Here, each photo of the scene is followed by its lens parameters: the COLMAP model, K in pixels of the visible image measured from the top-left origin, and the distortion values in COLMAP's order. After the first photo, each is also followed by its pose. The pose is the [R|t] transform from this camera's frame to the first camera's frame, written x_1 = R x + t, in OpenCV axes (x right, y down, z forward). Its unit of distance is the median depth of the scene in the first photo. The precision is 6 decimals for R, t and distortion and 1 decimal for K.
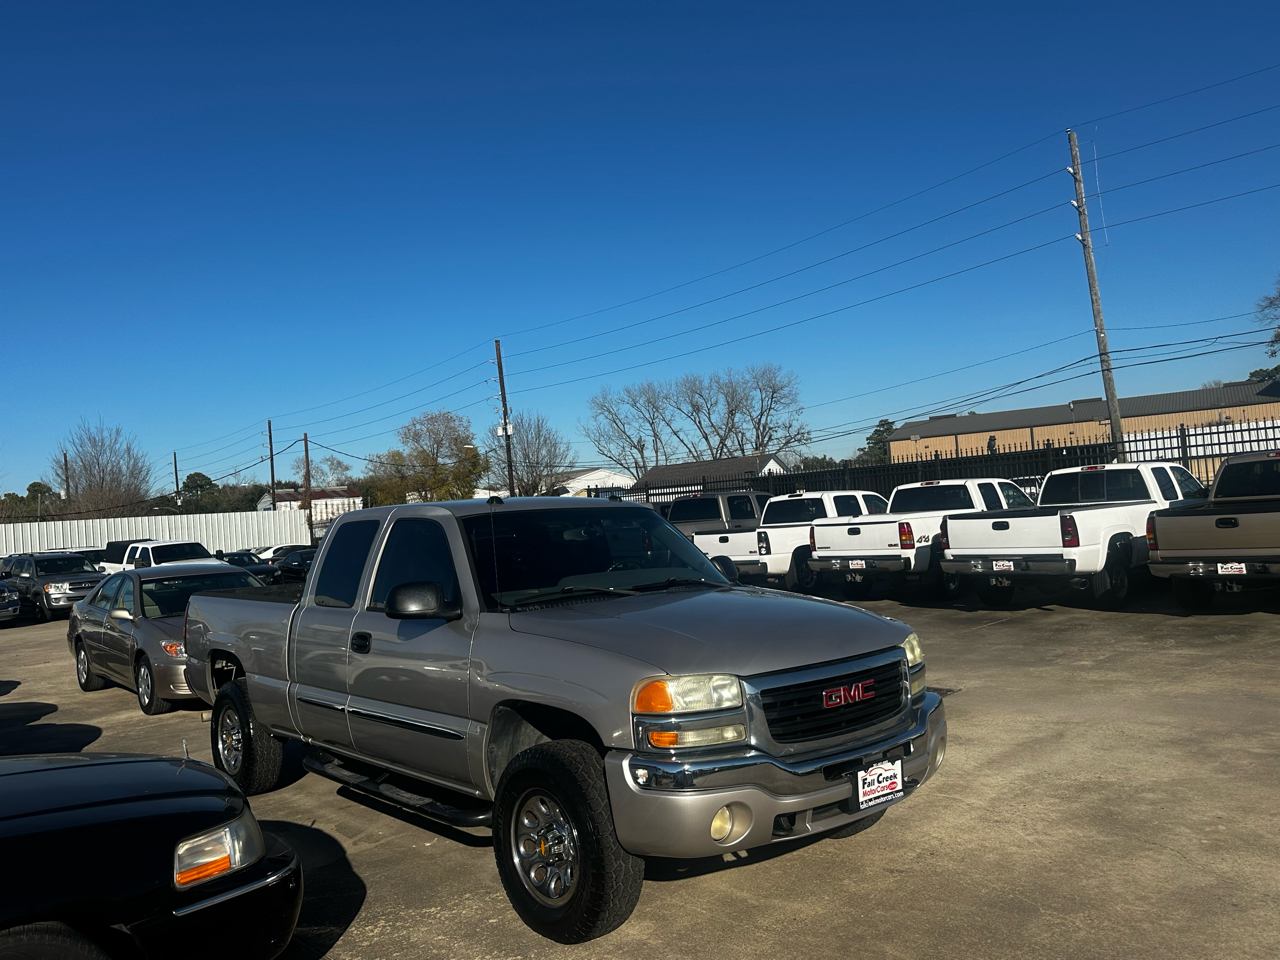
lens RADIAL K [[989.4, 0, 633.8], [0, 989.4, 486.3], [0, 0, 1]] dist [0.047842, -0.076294]
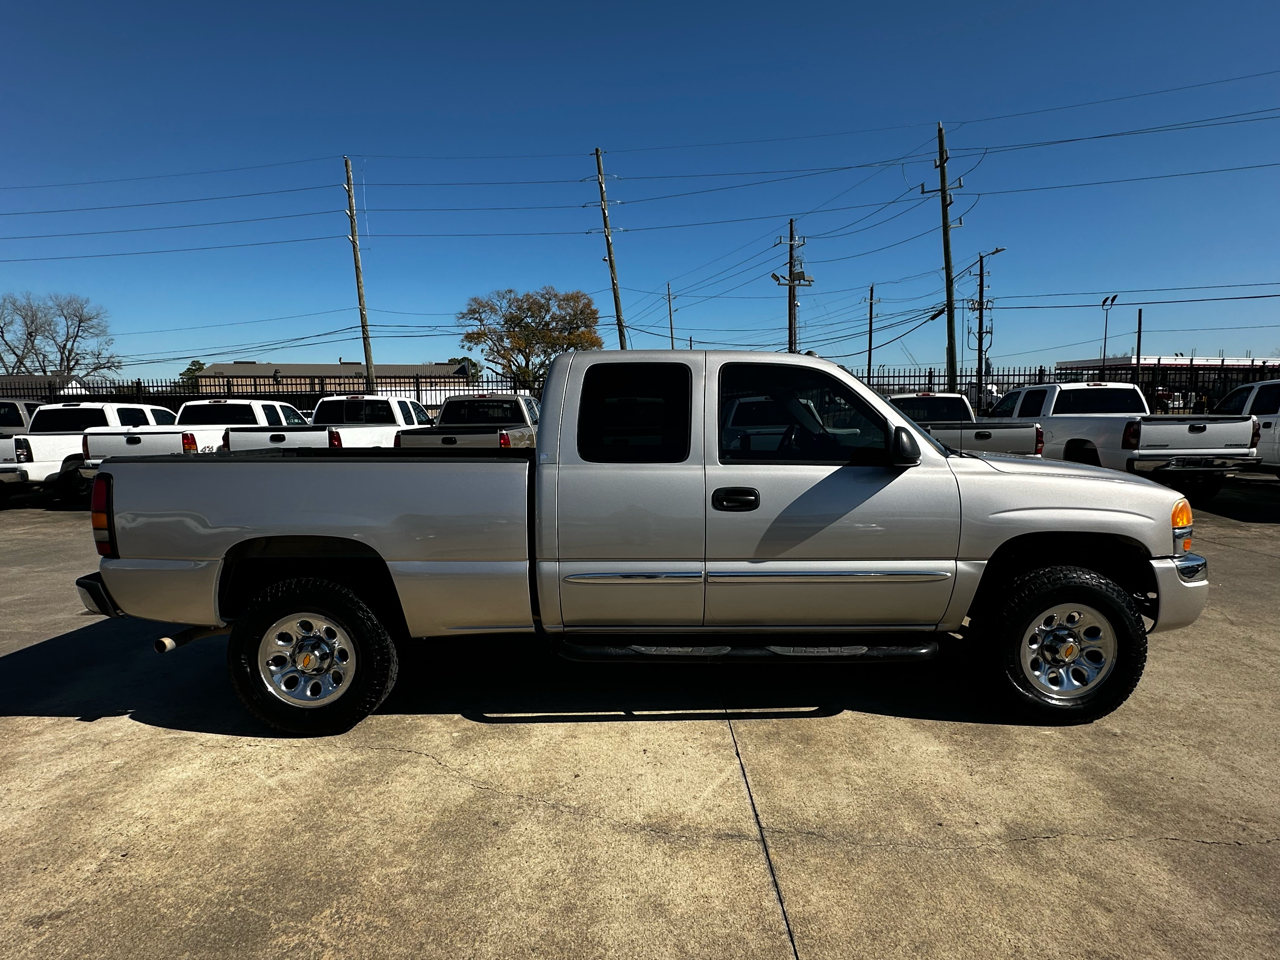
lens RADIAL K [[679.6, 0, 628.7], [0, 679.6, 477.1], [0, 0, 1]] dist [-0.001246, 0.001196]
pose [[0.684491, -0.004425, 0.729008, 0.045723], [-0.055673, 0.996744, 0.058323, 0.010738], [-0.726893, -0.080507, 0.682016, 0.100679]]
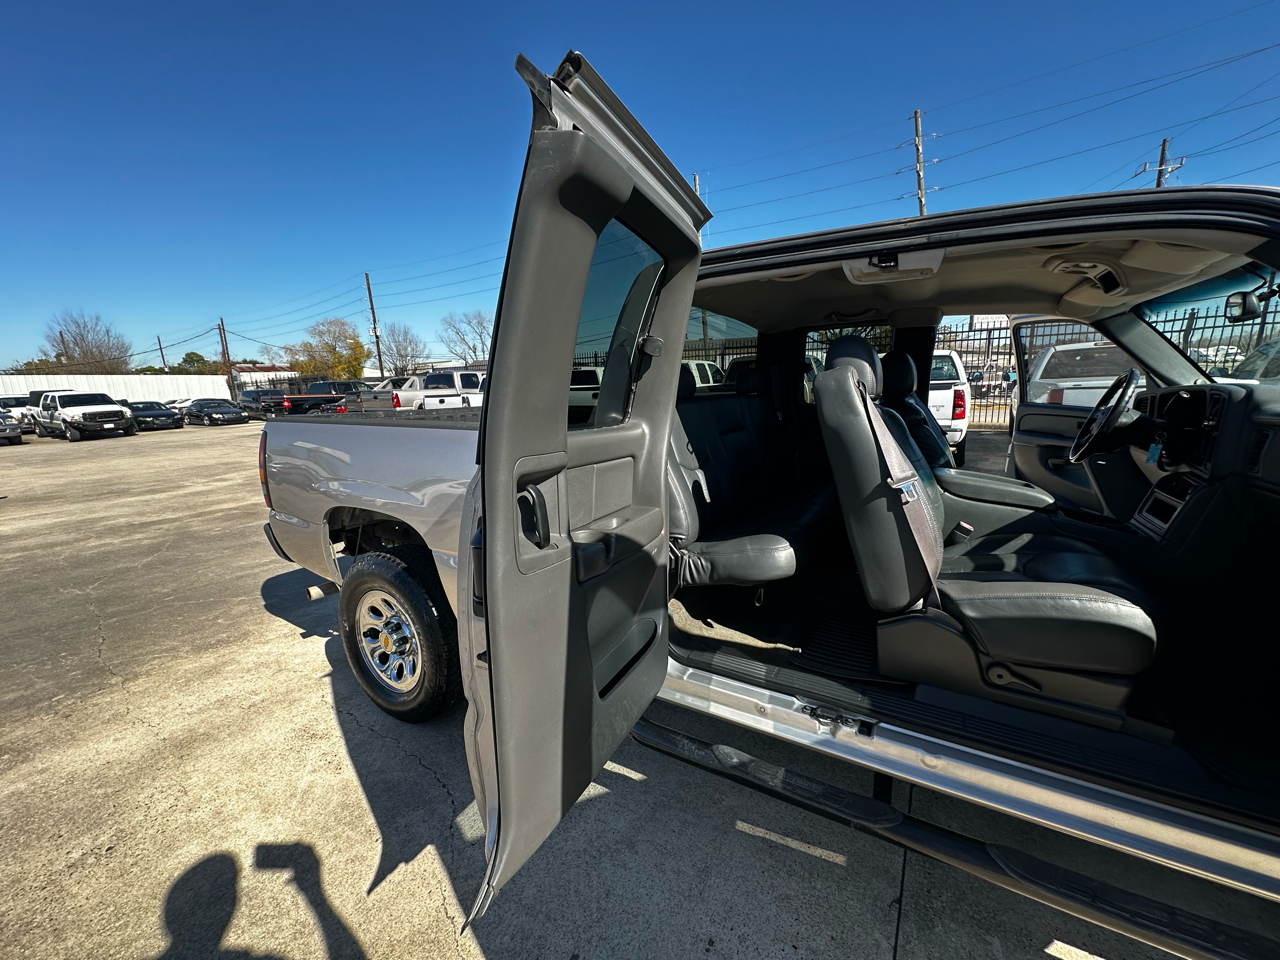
lens RADIAL K [[510.7, 0, 633.2], [0, 510.7, 482.4], [0, 0, 1]] dist [-0.002370, 0.000741]
pose [[0.958802, -0.015584, 0.283648, 0.138250], [-0.042401, 0.979458, 0.197140, 0.009277], [-0.280893, -0.201045, 0.938445, 0.153885]]
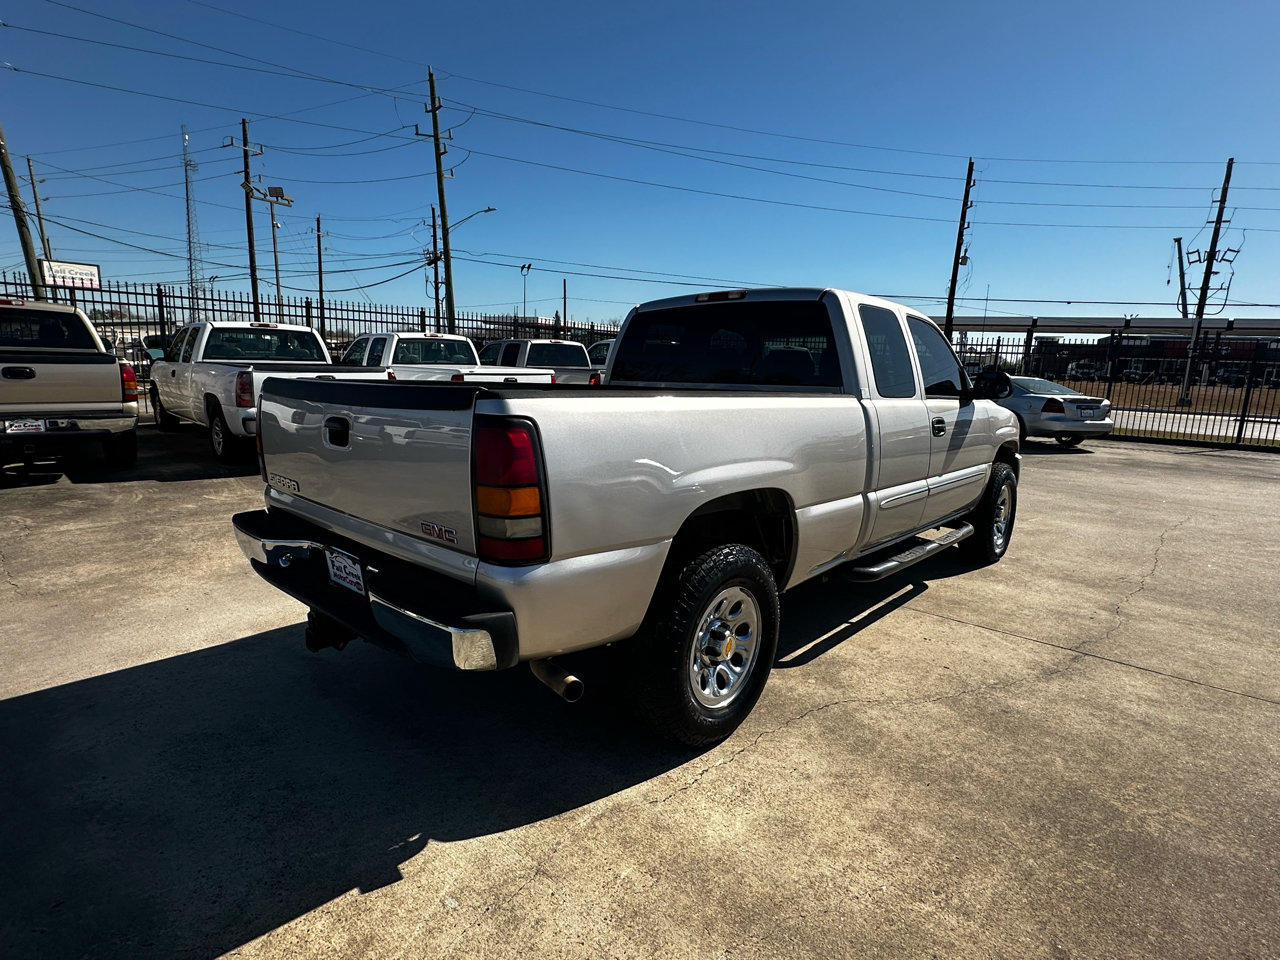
lens RADIAL K [[679.6, 0, 632.7], [0, 679.6, 480.1], [0, 0, 1]] dist [-0.001246, 0.001196]
pose [[-0.072230, -0.100765, 0.992285, -0.018261], [-0.054293, 0.993806, 0.096967, 0.025533], [-0.995909, -0.046870, -0.077253, 0.308479]]
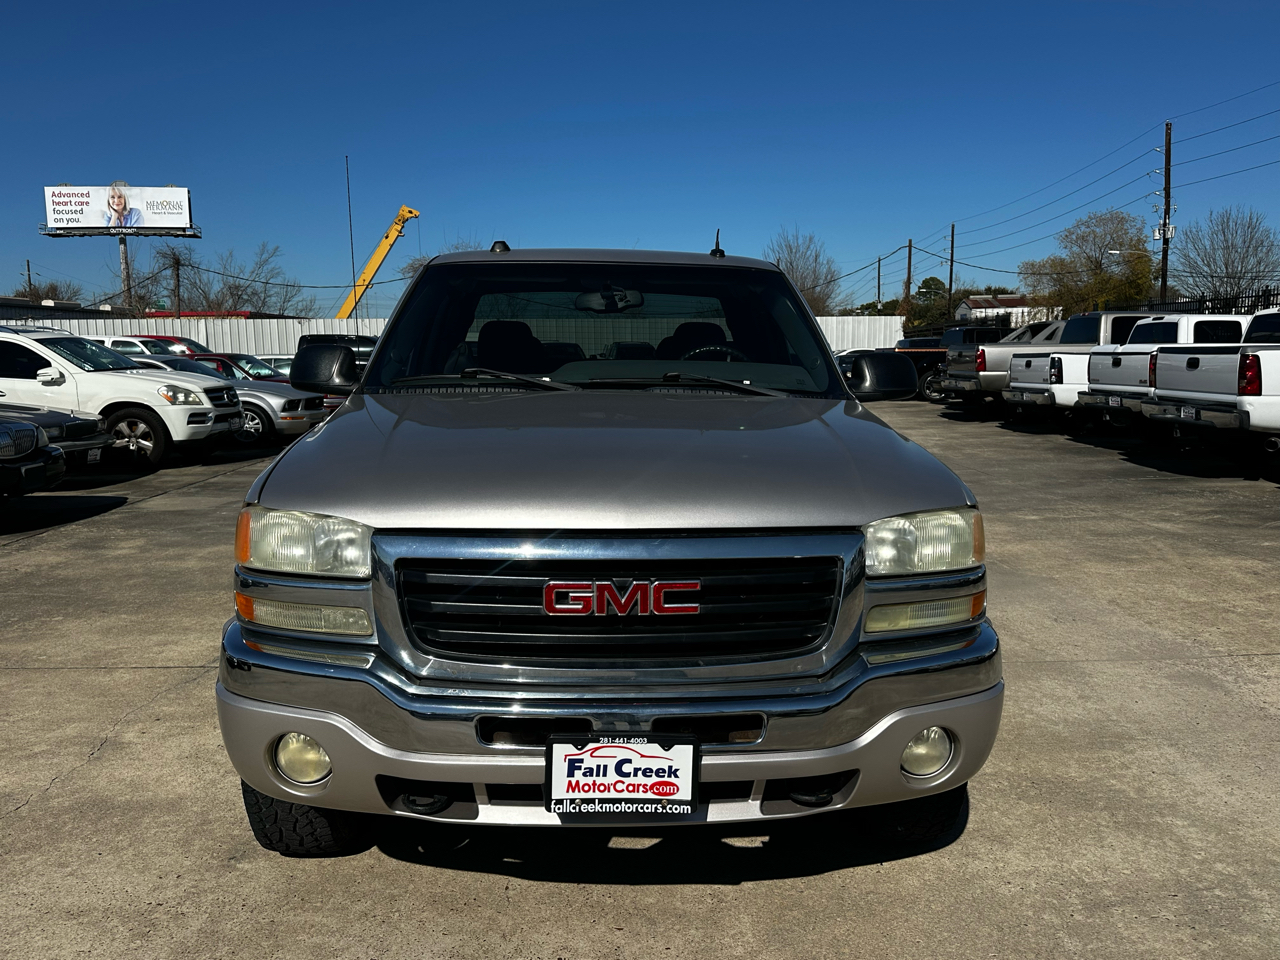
lens RADIAL K [[989.4, 0, 616.1], [0, 989.4, 479.7], [0, 0, 1]] dist [0.047842, -0.076294]
pose [[0.754607, 0.145592, -0.639821, 0.371568], [-0.024582, 0.980662, 0.194159, -0.008739], [0.655716, -0.130786, 0.743593, 0.057658]]
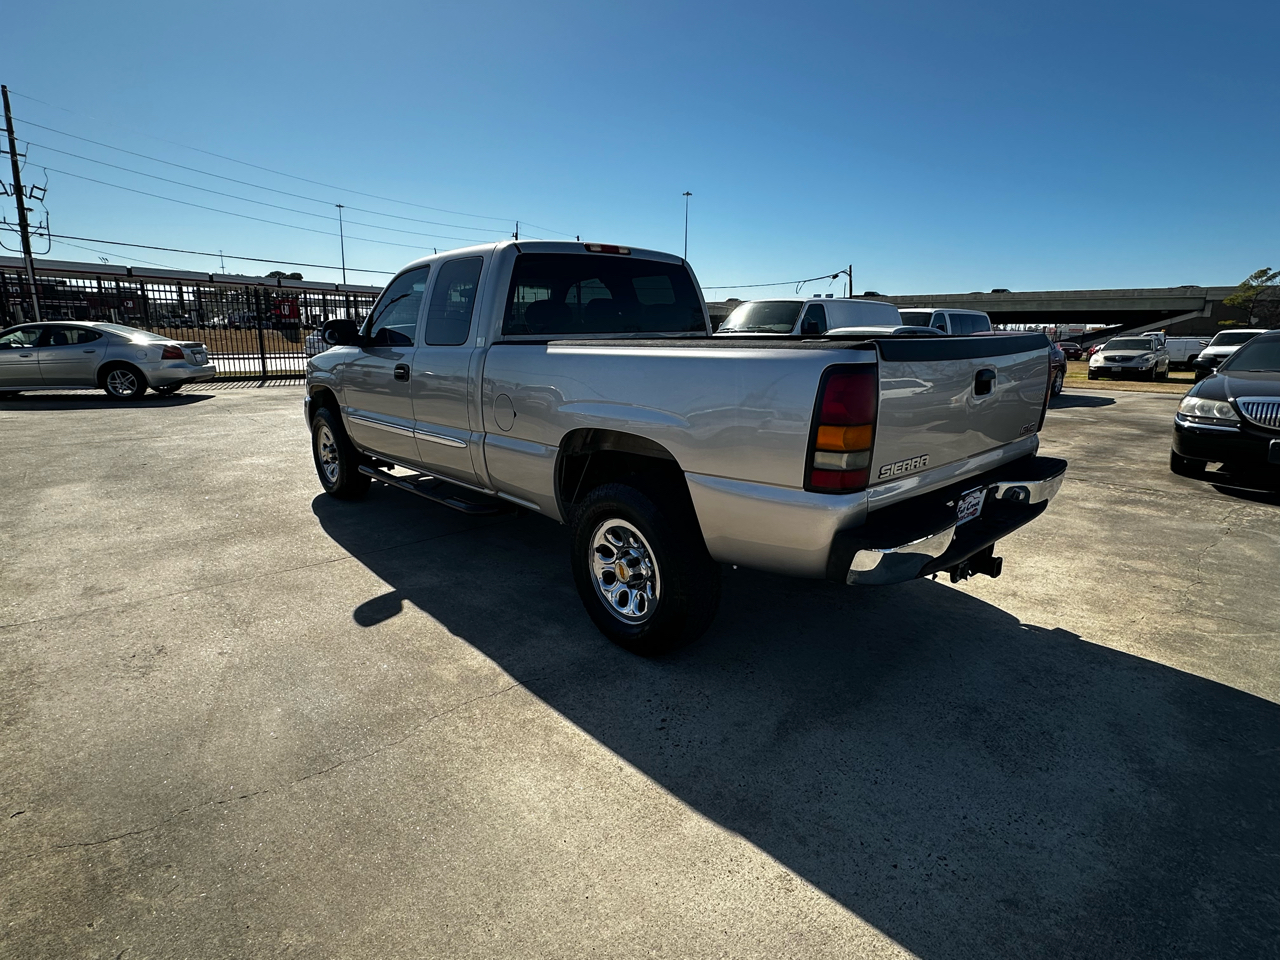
lens RADIAL K [[679.6, 0, 650.5], [0, 679.6, 475.9], [0, 0, 1]] dist [-0.001246, 0.001196]
pose [[-0.997944, 0.064064, -0.001927, 0.183740], [0.062666, 0.981587, 0.180442, 0.021300], [0.013451, 0.179950, -0.983584, 0.496491]]
